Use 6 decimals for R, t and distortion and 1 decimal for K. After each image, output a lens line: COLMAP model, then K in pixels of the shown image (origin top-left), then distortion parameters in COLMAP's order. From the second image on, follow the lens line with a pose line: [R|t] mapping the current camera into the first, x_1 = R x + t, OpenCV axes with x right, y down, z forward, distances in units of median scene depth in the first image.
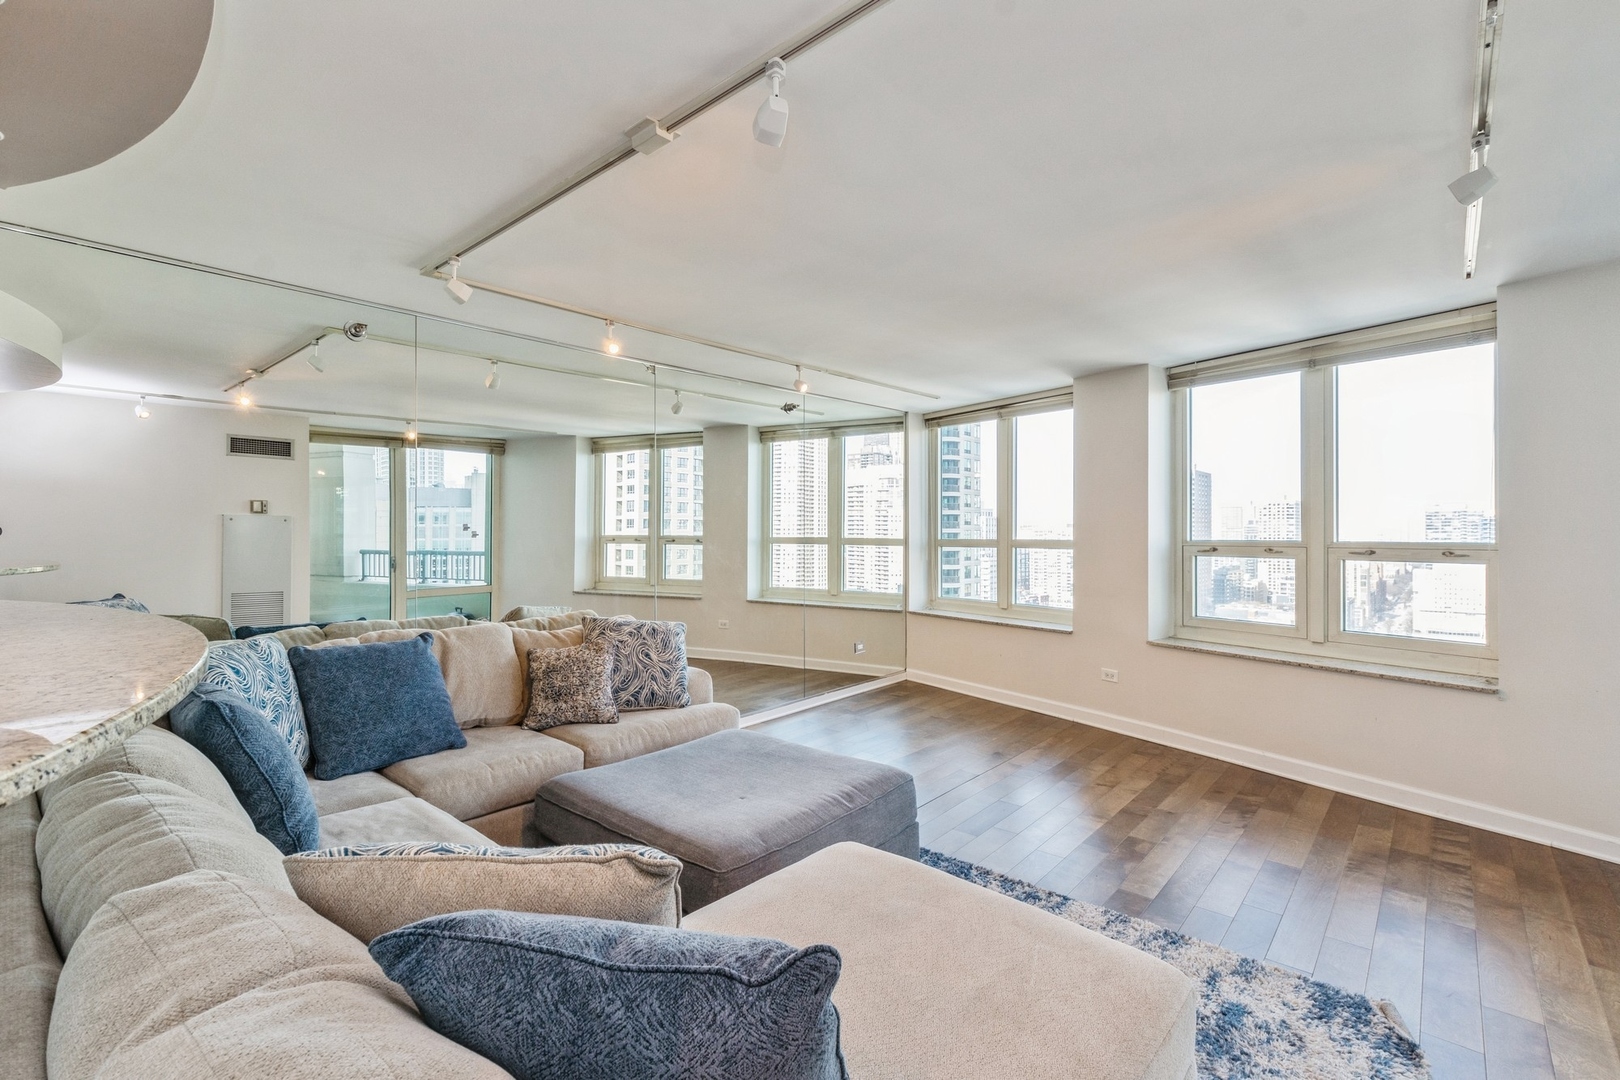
lens RADIAL K [[719.7, 0, 808.9], [0, 719.7, 534.4], [0, 0, 1]] dist [-0.002155, -0.000295]
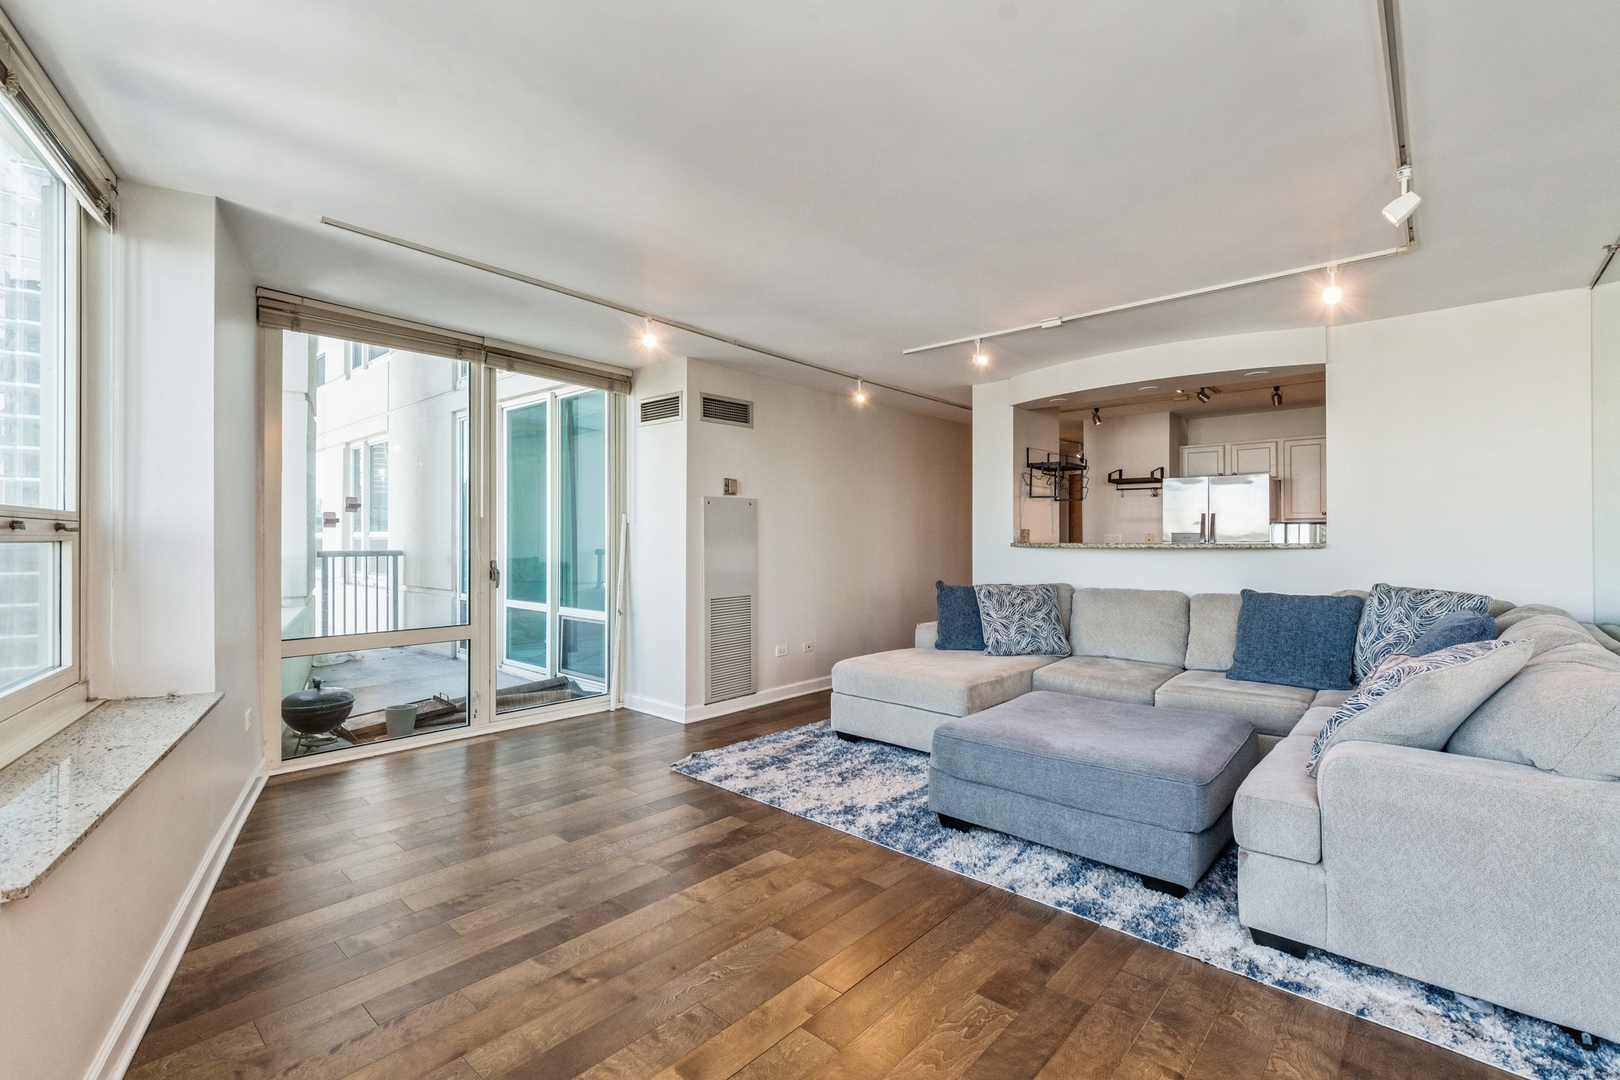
lens RADIAL K [[719.7, 0, 808.3], [0, 719.7, 538.2], [0, 0, 1]] dist [-0.002155, -0.000295]
pose [[-0.999988, -0.000369, -0.004939, 0.296118], [-0.000362, 0.999999, -0.001339, 0.042194], [0.004939, -0.001338, -0.999987, 1.824911]]
